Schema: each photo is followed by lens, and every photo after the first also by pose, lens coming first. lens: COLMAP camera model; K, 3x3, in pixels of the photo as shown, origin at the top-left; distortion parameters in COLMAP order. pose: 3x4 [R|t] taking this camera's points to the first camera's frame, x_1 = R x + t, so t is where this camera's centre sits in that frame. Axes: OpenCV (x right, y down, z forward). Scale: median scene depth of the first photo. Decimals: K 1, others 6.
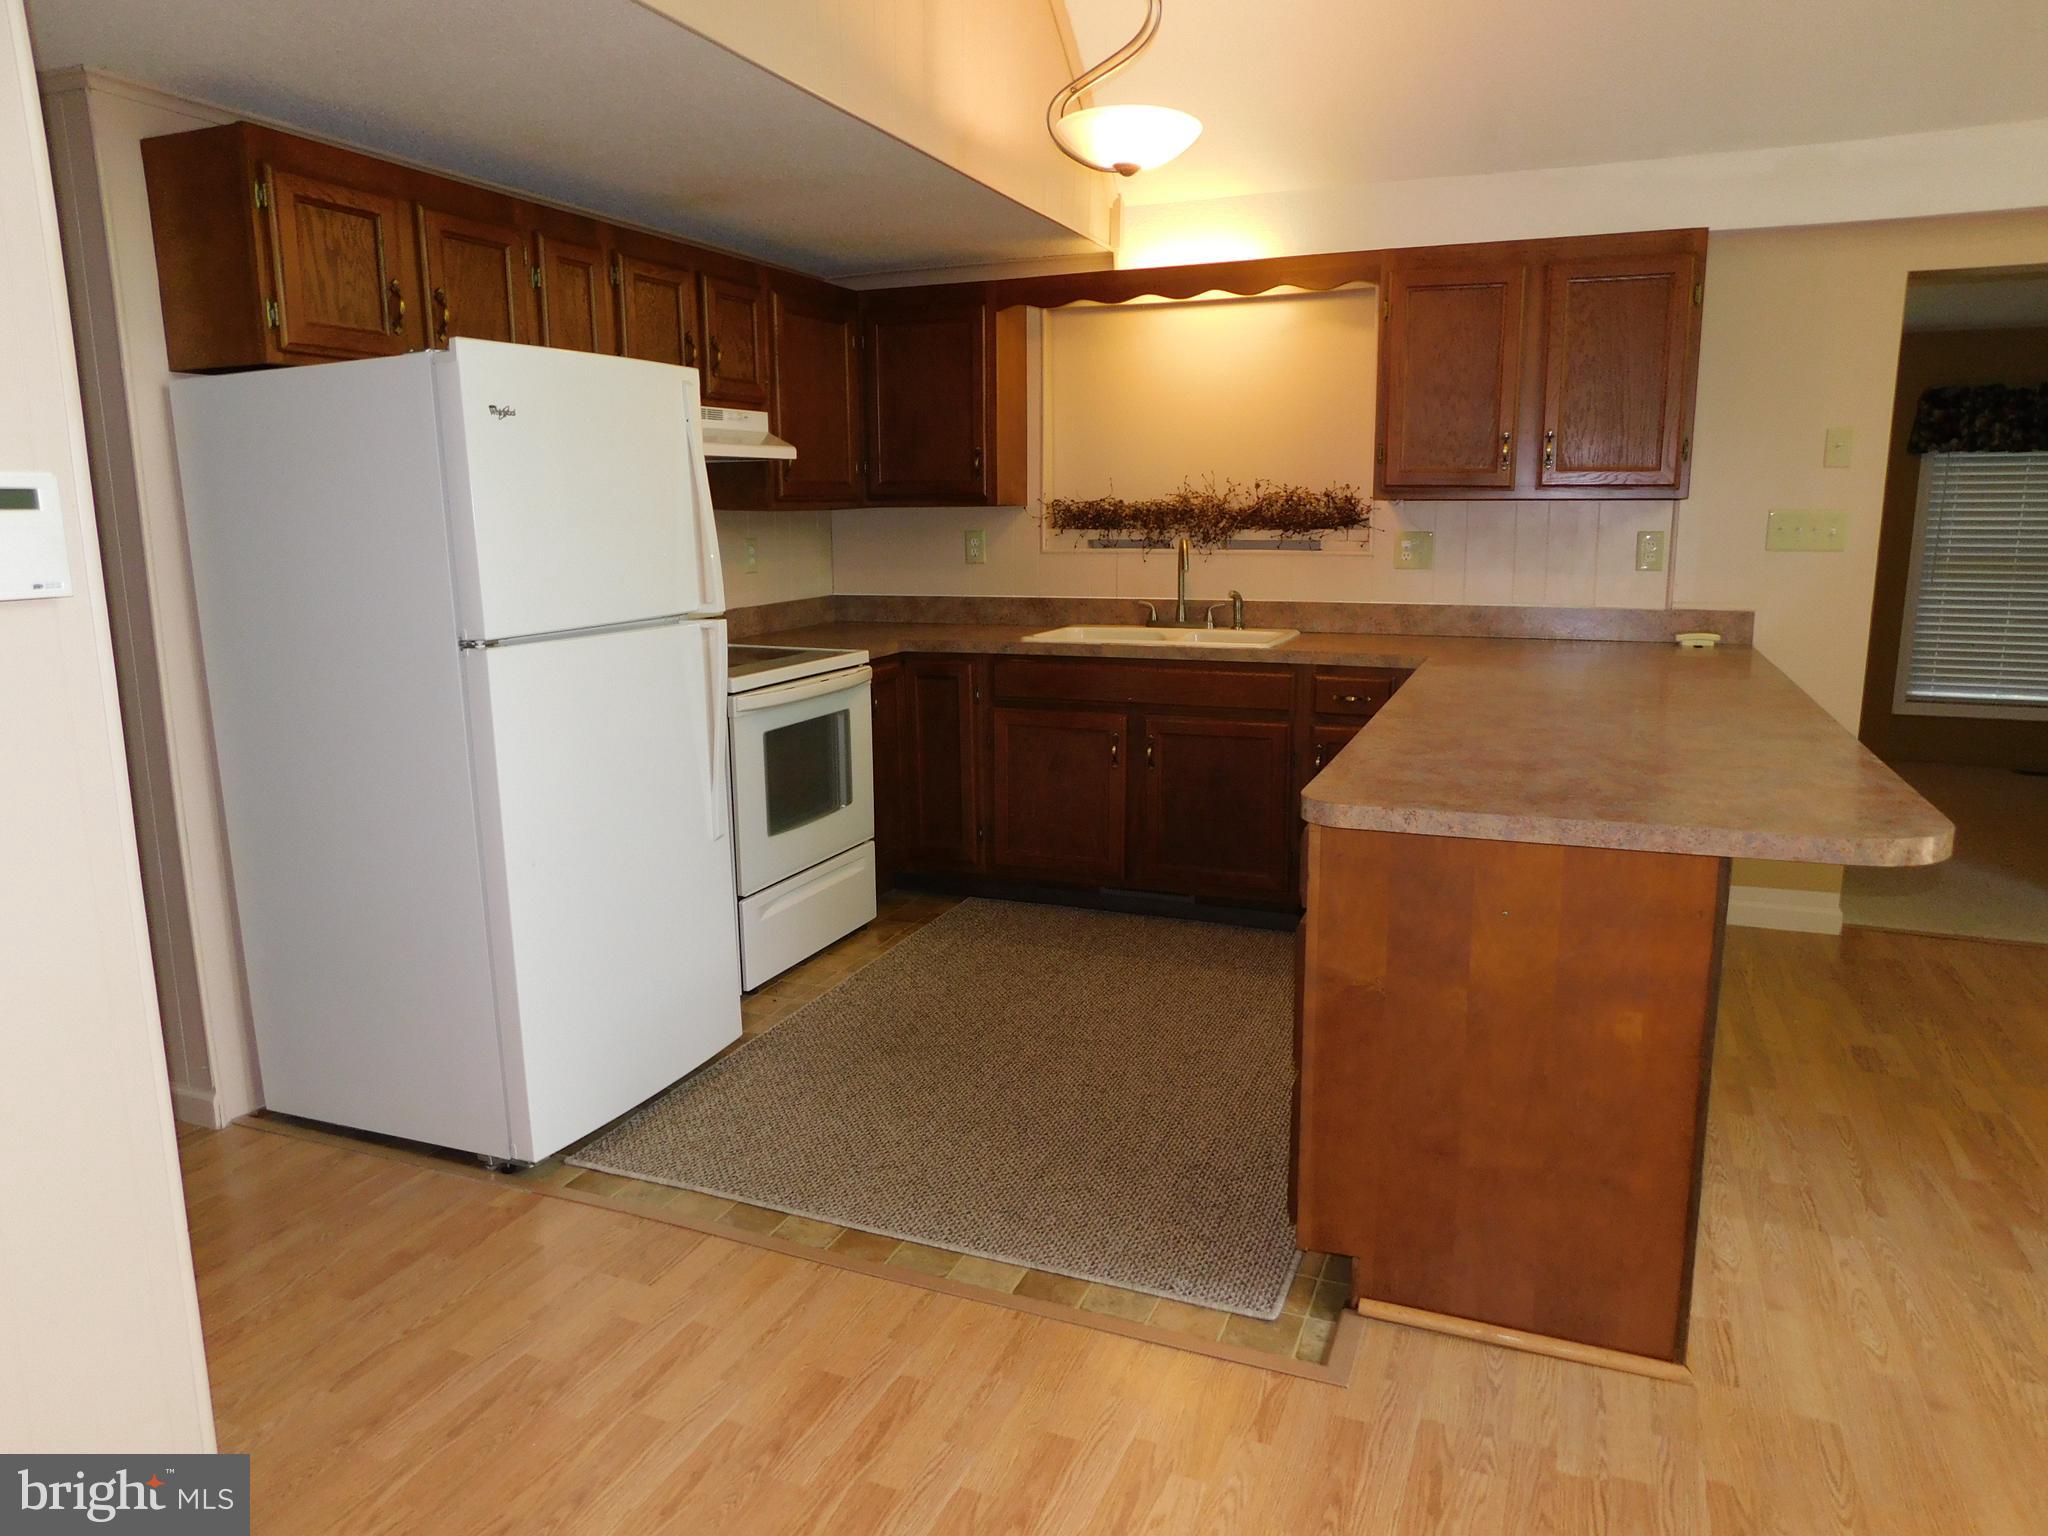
lens RADIAL K [[1362.1, 0, 1017.8], [0, 1362.1, 768.8], [0, 0, 1]] dist [-0.064937, 0.059953]
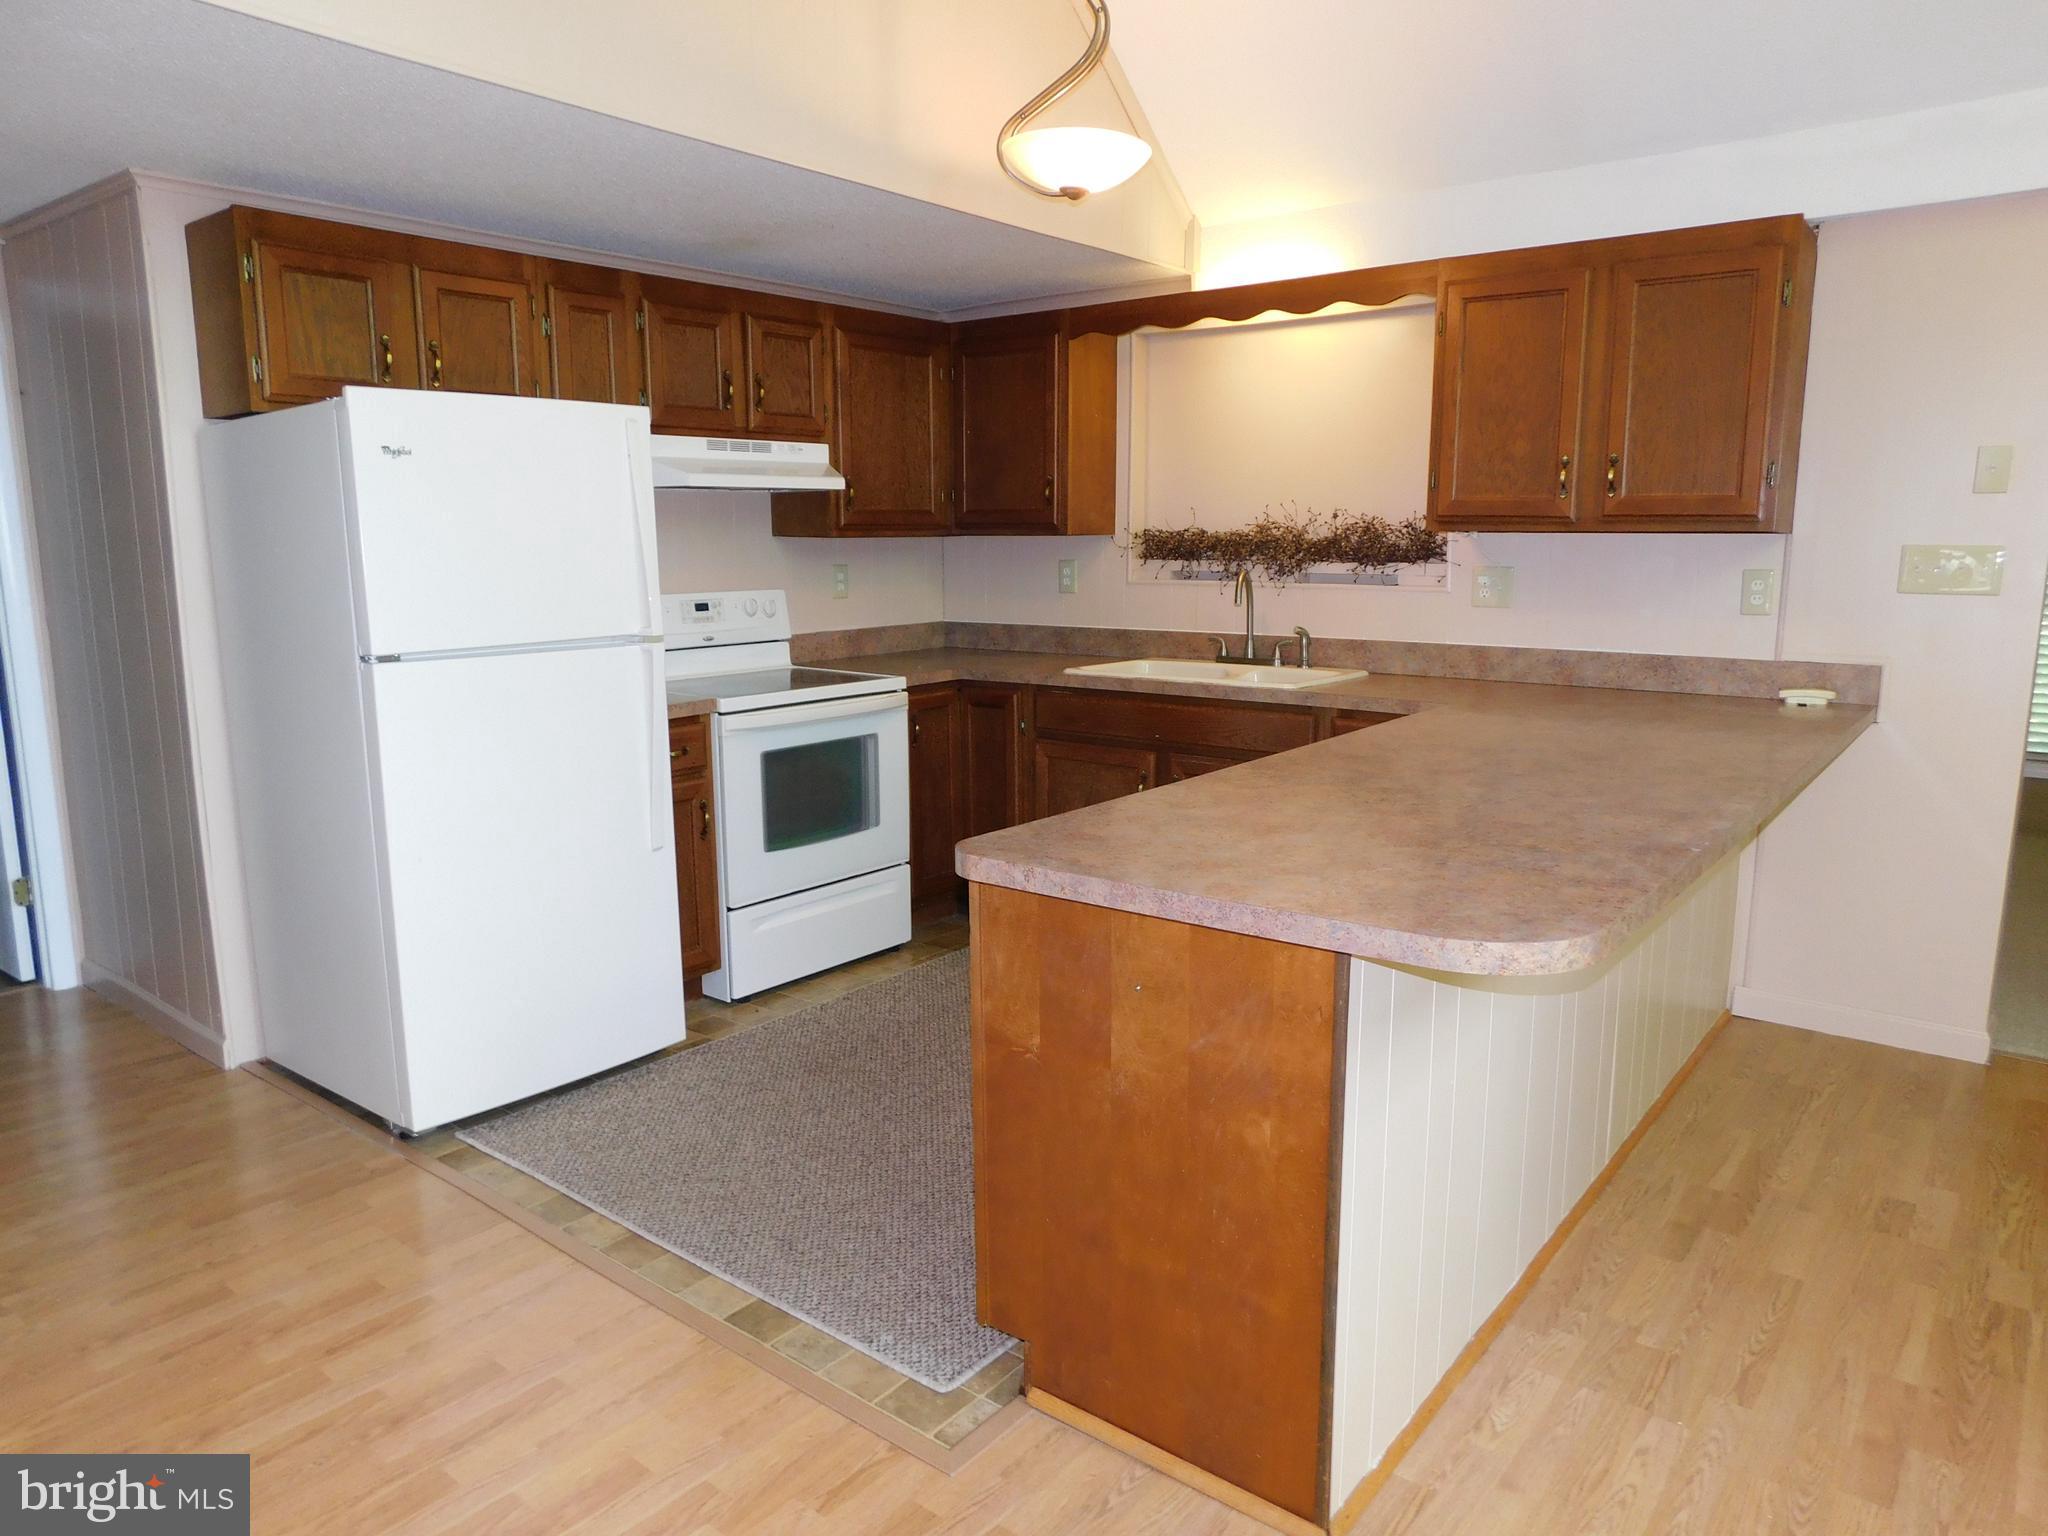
lens RADIAL K [[1362.1, 0, 1017.8], [0, 1362.1, 768.8], [0, 0, 1]] dist [-0.064937, 0.059953]
pose [[0.959880, 0.052498, -0.275453, 0.259757], [-0.057563, 0.998288, -0.010333, -0.013005], [0.274439, 0.025774, 0.961259, 0.048498]]
